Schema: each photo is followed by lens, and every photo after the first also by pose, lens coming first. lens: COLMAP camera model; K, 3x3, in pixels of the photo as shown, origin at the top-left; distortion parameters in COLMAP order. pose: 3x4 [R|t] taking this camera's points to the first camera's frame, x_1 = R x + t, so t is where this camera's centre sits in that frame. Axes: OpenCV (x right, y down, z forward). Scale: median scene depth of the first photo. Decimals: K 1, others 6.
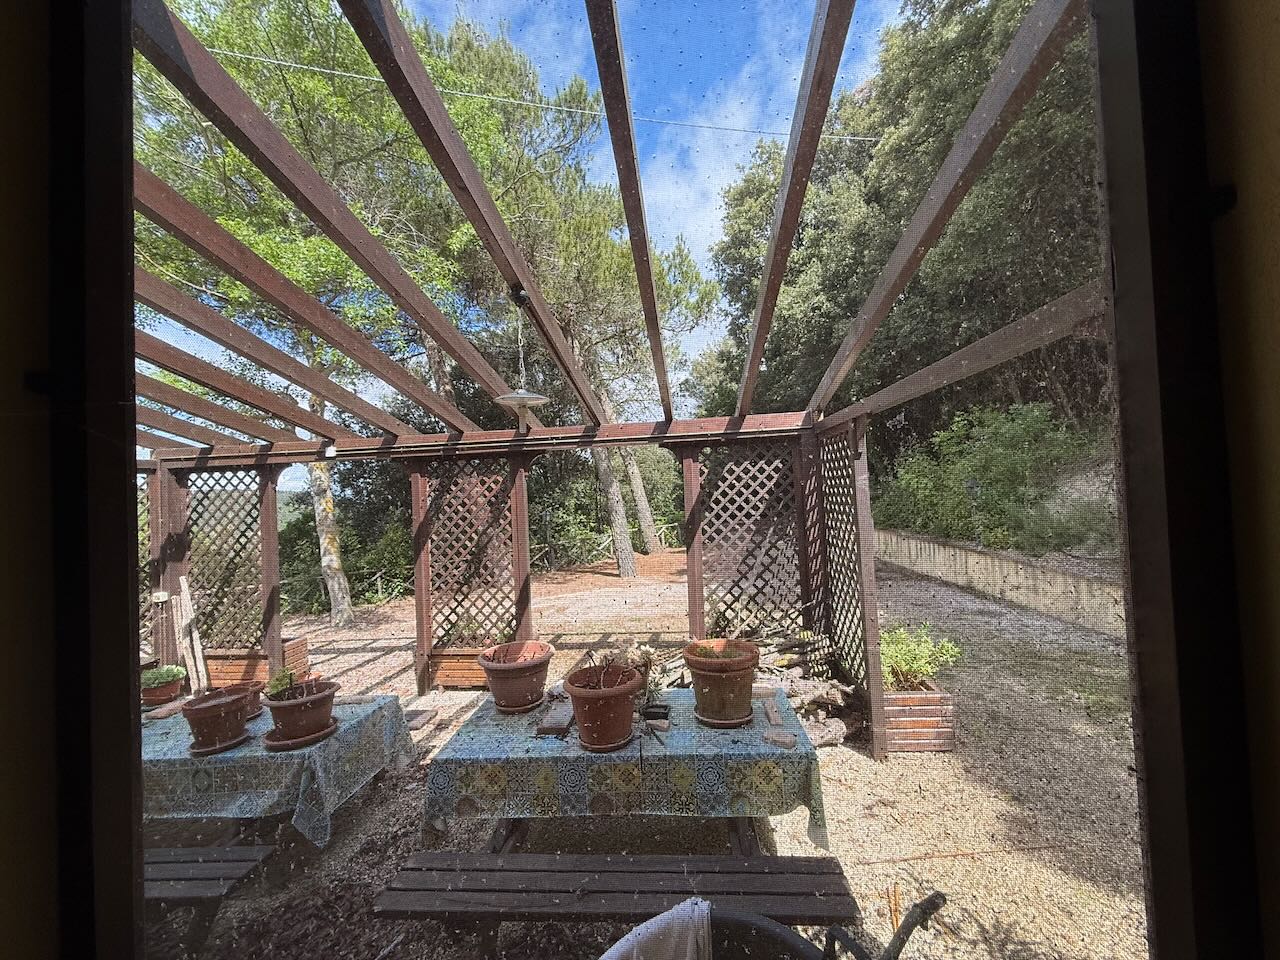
lens RADIAL K [[507.9, 0, 636.0], [0, 507.9, 479.9], [0, 0, 1]] dist [0.000528, -0.000162]
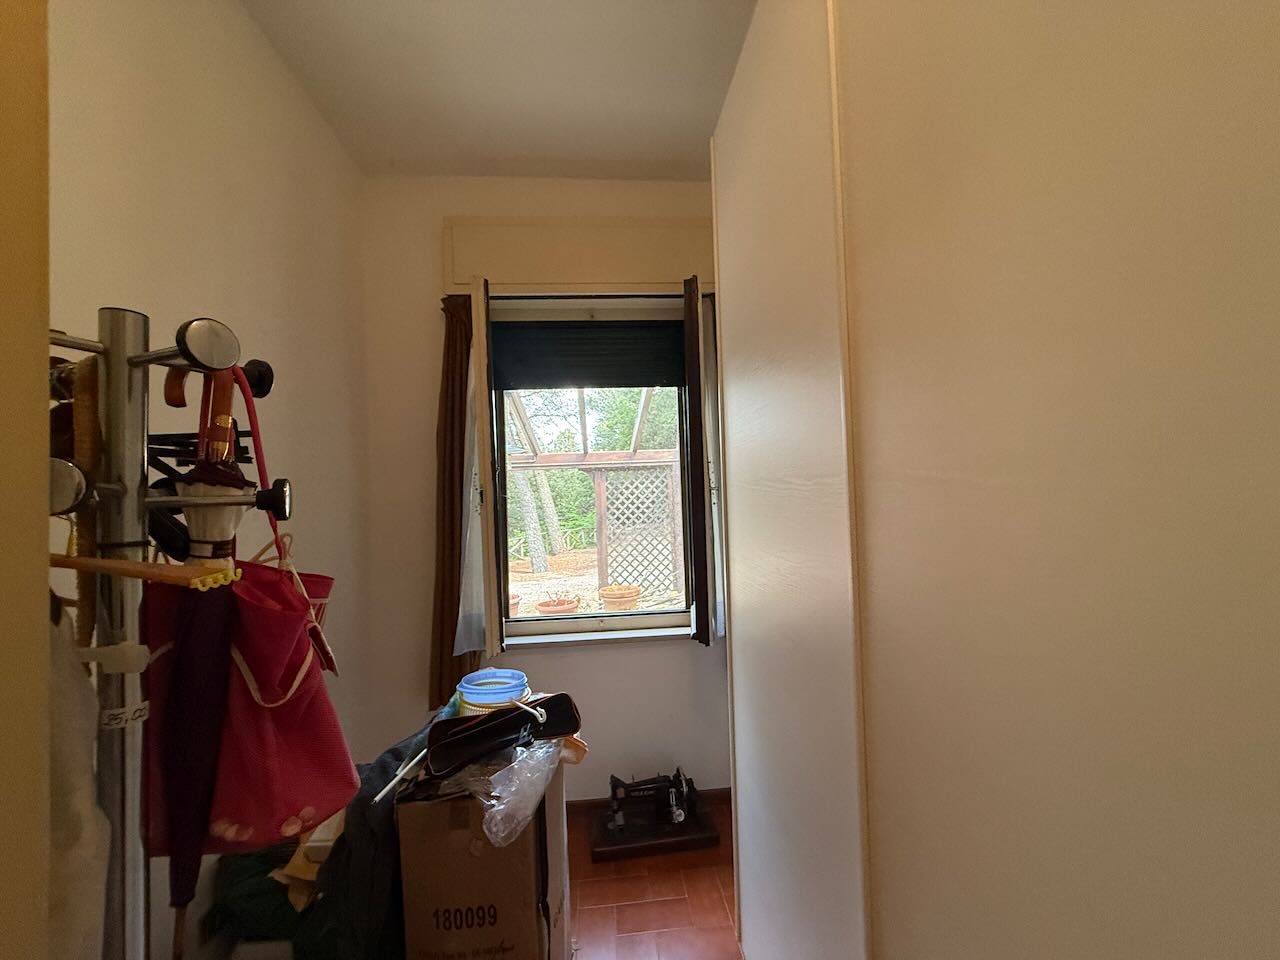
lens RADIAL K [[507.9, 0, 636.0], [0, 507.9, 479.9], [0, 0, 1]] dist [0.000528, -0.000162]
pose [[0.981013, 0.014044, 0.193432, -0.068355], [-0.011532, 0.999834, -0.014107, -0.018503], [-0.193598, 0.011609, 0.981012, -0.423579]]
